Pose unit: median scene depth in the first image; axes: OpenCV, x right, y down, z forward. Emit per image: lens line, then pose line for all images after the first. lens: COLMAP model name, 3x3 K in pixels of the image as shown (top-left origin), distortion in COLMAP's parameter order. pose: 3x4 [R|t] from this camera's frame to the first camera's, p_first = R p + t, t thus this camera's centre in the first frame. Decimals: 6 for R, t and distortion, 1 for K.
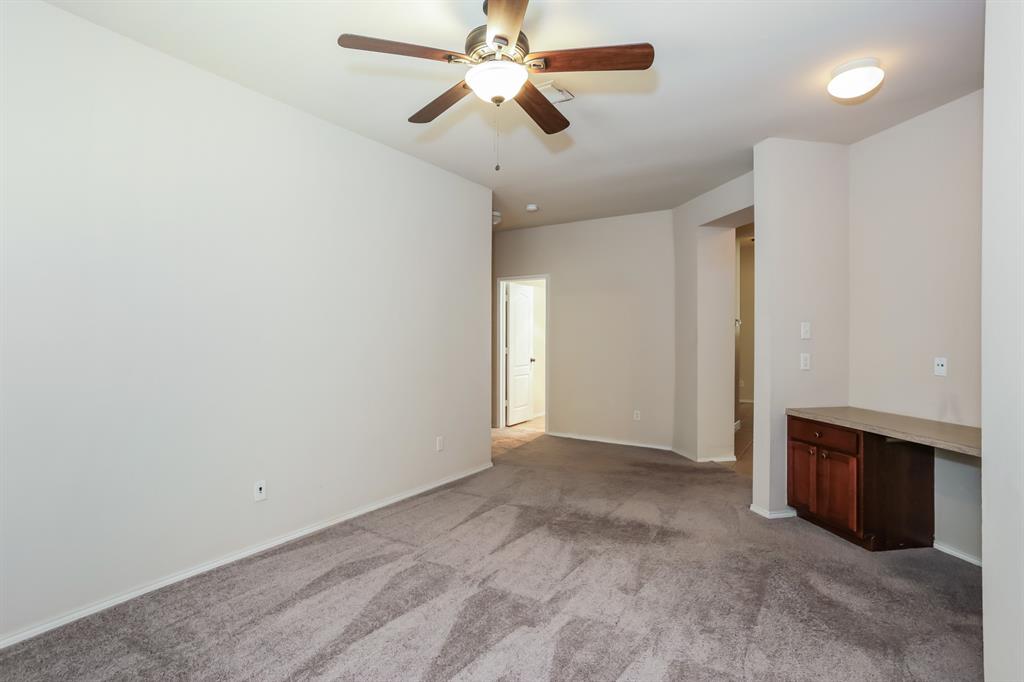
lens RADIAL K [[495.6, 0, 508.6], [0, 495.6, 337.4], [0, 0, 1]] dist [-0.048485, 0.012792]
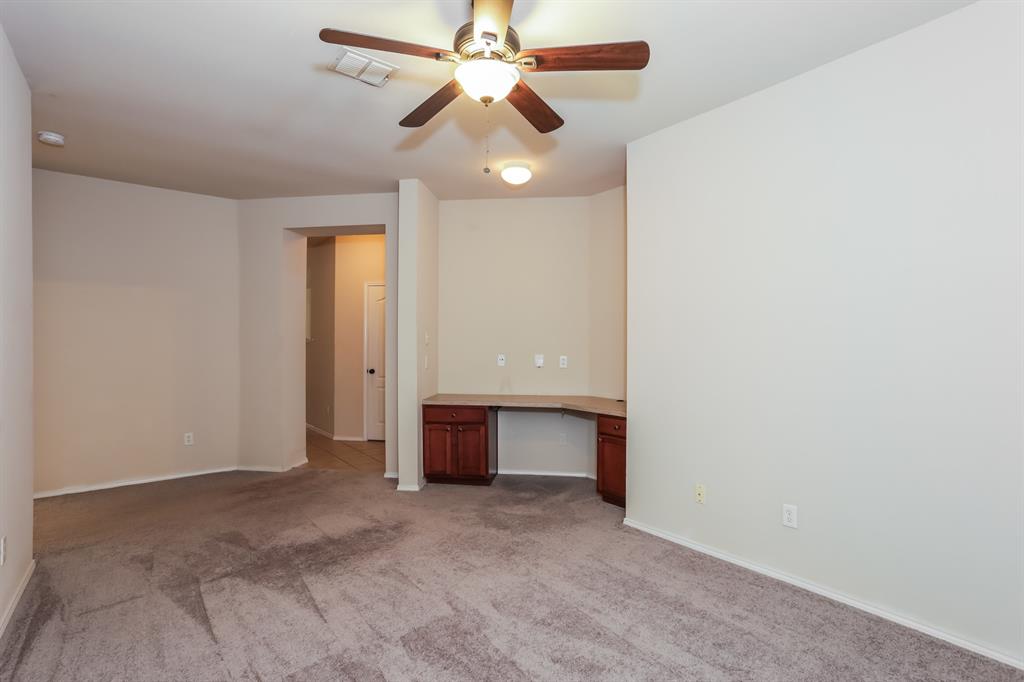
lens RADIAL K [[495.6, 0, 511.3], [0, 495.6, 340.3], [0, 0, 1]] dist [-0.048485, 0.012792]
pose [[0.287242, -0.000451, 0.957858, -0.589881], [0.001815, 0.999998, -0.000073, -0.007267], [-0.957856, 0.001760, 0.287242, 0.418883]]
